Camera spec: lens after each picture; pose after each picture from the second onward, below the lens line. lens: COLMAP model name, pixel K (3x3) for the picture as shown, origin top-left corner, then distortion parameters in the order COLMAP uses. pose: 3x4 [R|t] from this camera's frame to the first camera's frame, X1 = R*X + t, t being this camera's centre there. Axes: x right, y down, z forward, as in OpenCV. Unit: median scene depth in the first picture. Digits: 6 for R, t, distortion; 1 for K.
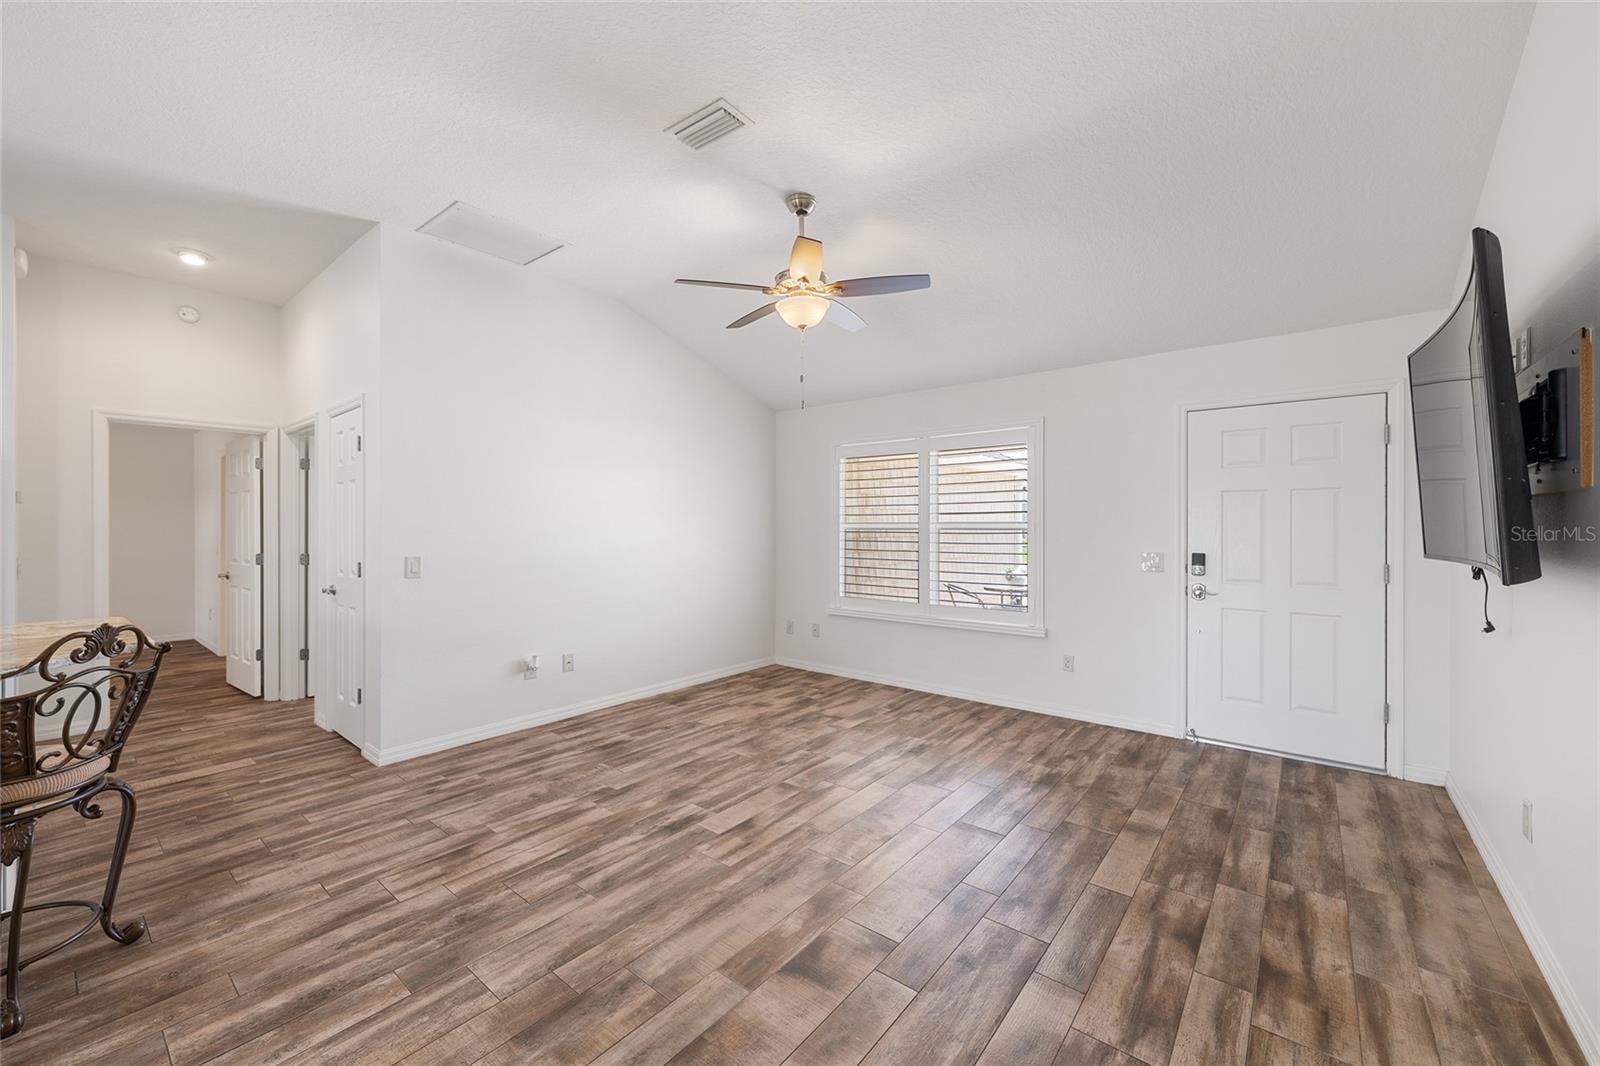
lens RADIAL K [[627.1, 0, 802.6], [0, 627.1, 527.1], [0, 0, 1]] dist [-0.000939, 0.000076]
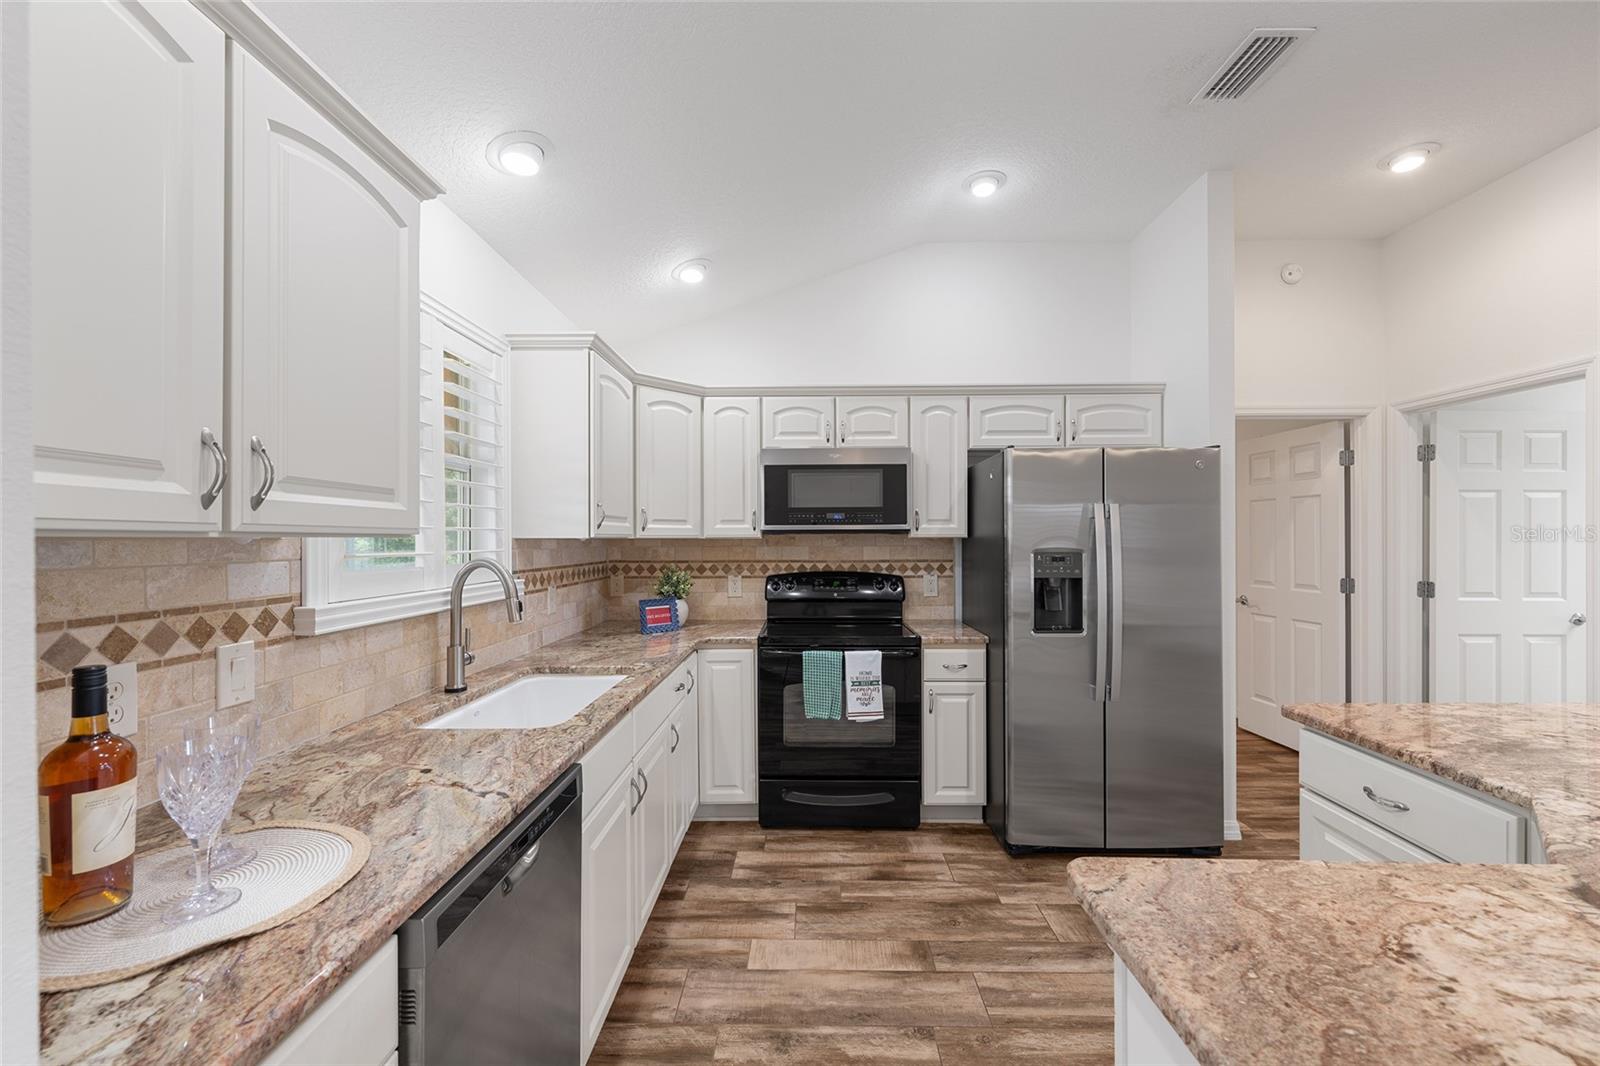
lens RADIAL K [[627.3, 0, 801.2], [0, 627.3, 538.1], [0, 0, 1]] dist [-0.000394, 0.000037]
pose [[0.616752, -0.000374, -0.787158, -1.039047], [0.000400, 1.000000, -0.000161, -0.009079], [0.787158, -0.000216, 0.616752, 0.038215]]
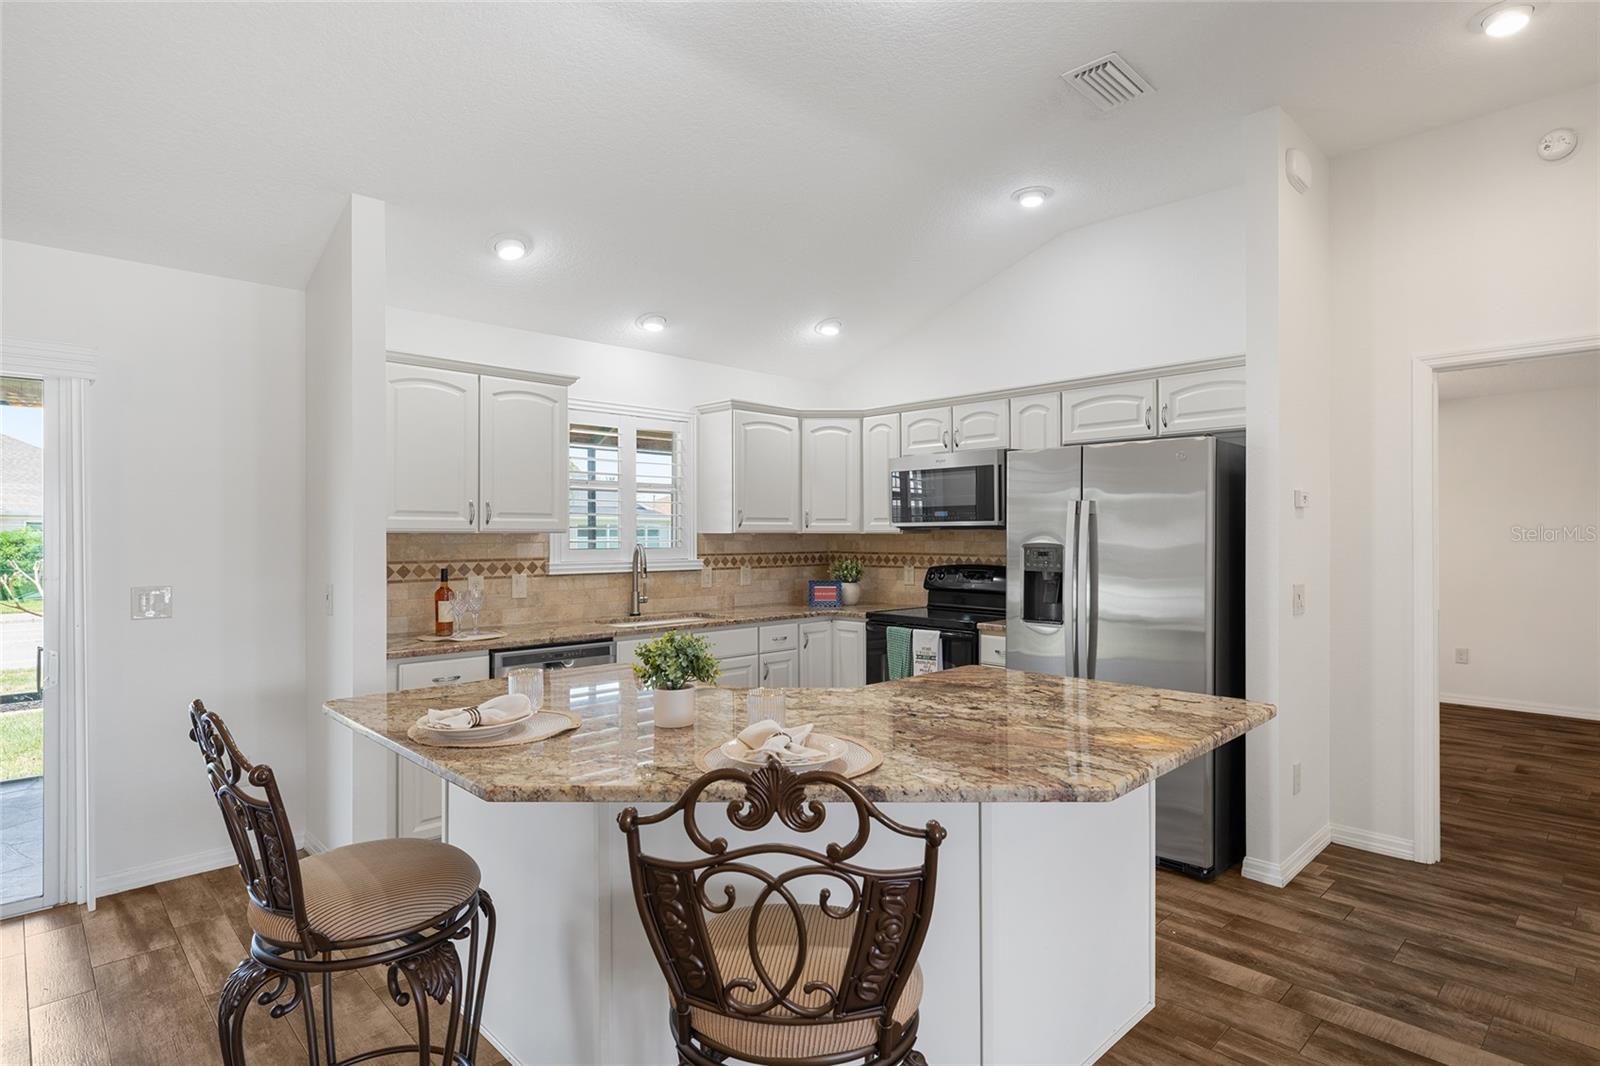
lens RADIAL K [[830.9, 0, 800.0], [0, 830.9, 533.0], [0, 0, 1]] dist [-0.000713, -0.000320]
pose [[-0.123186, 0.001023, -0.992383, -0.278048], [-0.000369, 0.999999, 0.001077, -0.011637], [0.992384, 0.000499, -0.123186, 0.627149]]
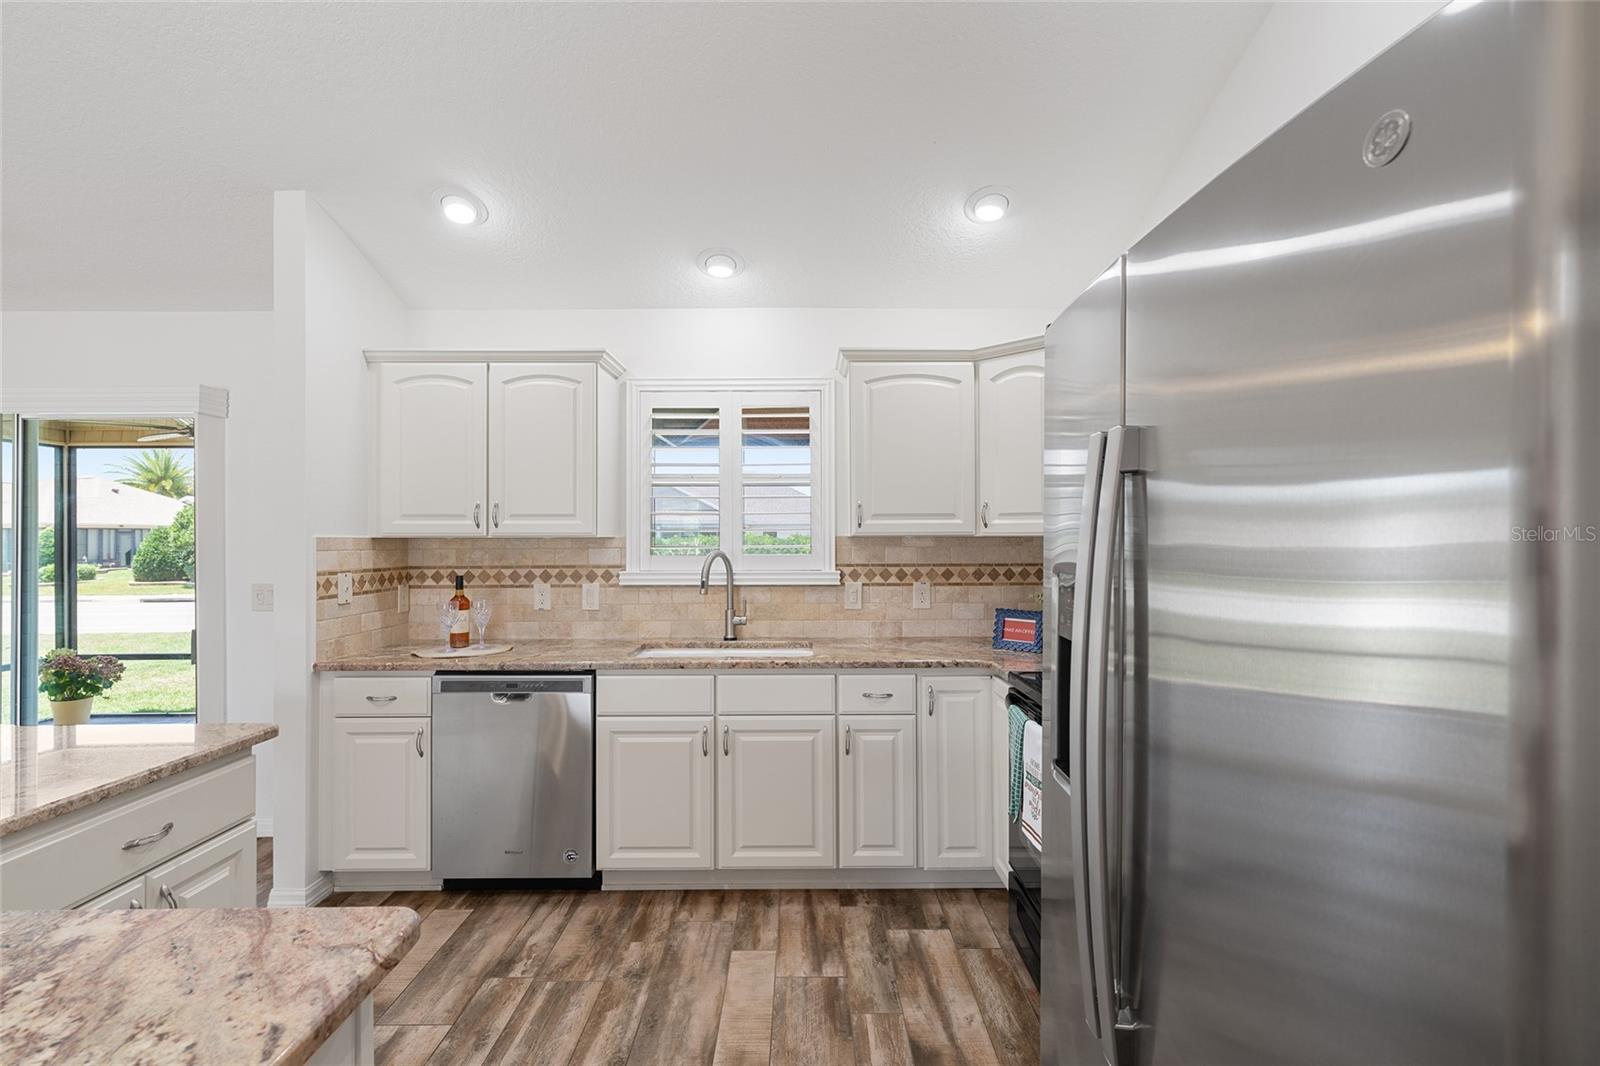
lens RADIAL K [[722.5, 0, 802.8], [0, 722.5, 533.7], [0, 0, 1]] dist [0.002348, 0.000074]
pose [[-0.774964, 0.002268, -0.632001, -1.148102], [0.003899, 0.999992, -0.001192, -0.012253], [0.631993, -0.003388, -0.774967, 1.018653]]
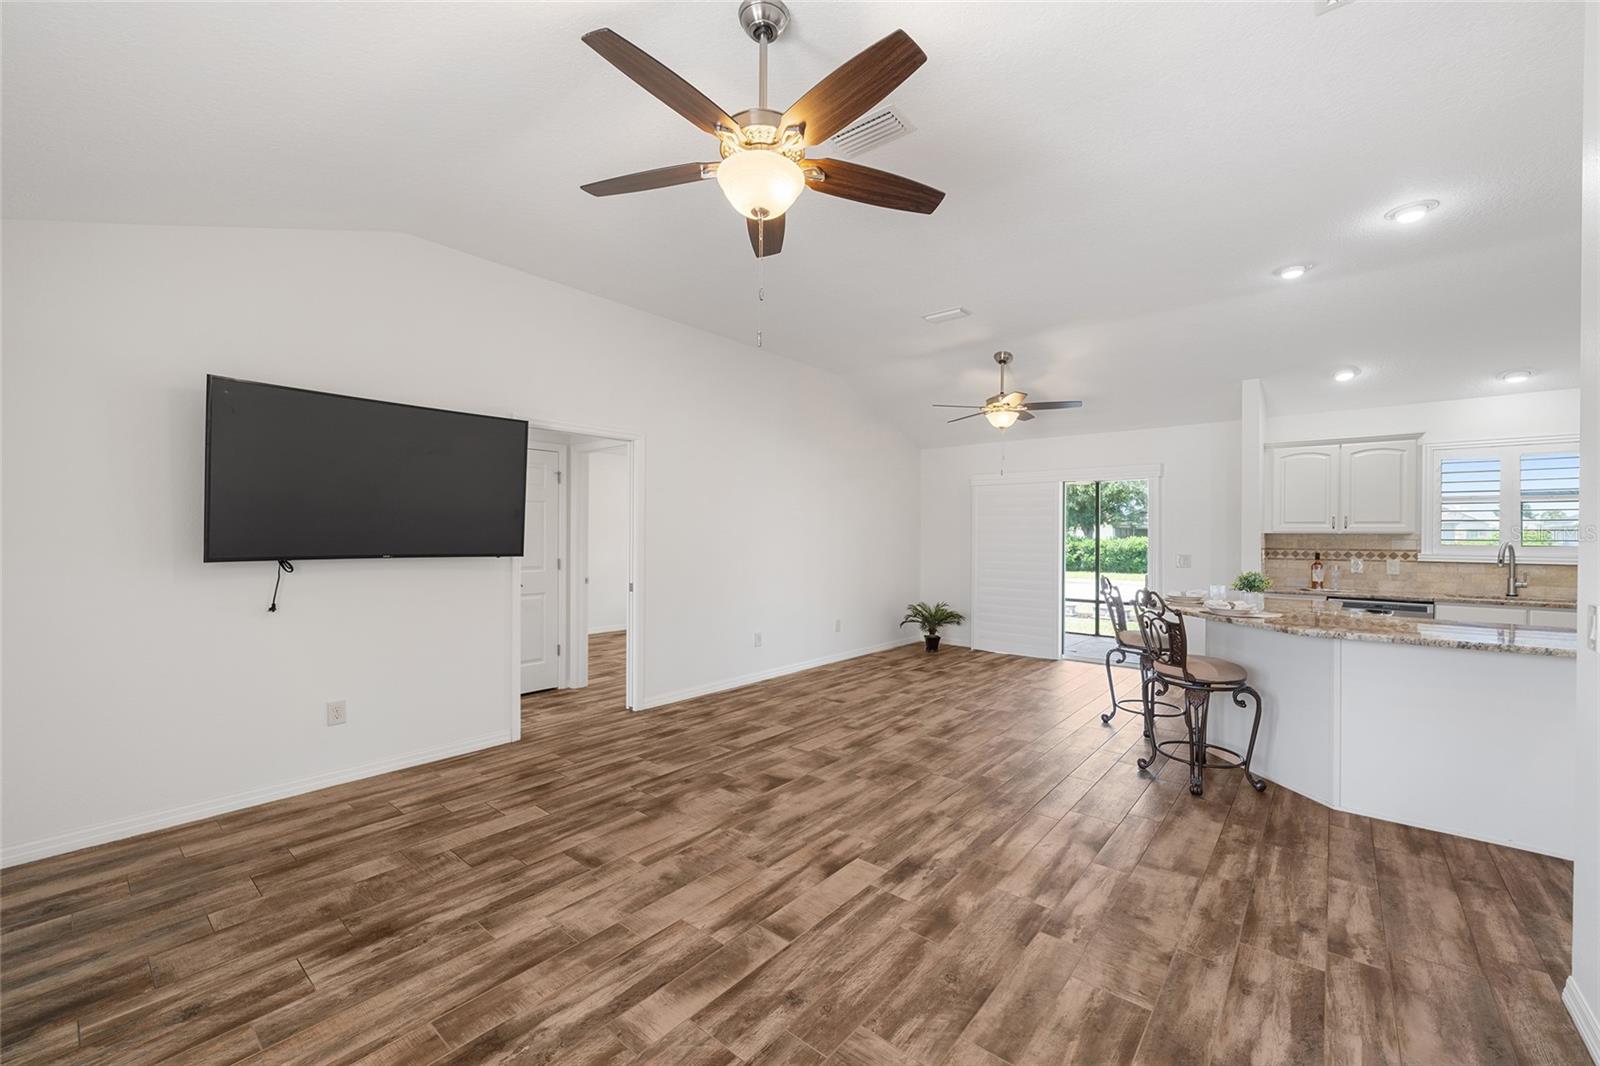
lens RADIAL K [[637.4, 0, 800.0], [0, 637.4, 533.0], [0, 0, 1]] dist [-0.000996, -0.000034]
pose [[-0.999828, -0.003900, 0.018129, -0.053354], [-0.003929, 0.999991, -0.001606, -0.003099], [-0.018123, -0.001677, -0.999834, 1.696840]]
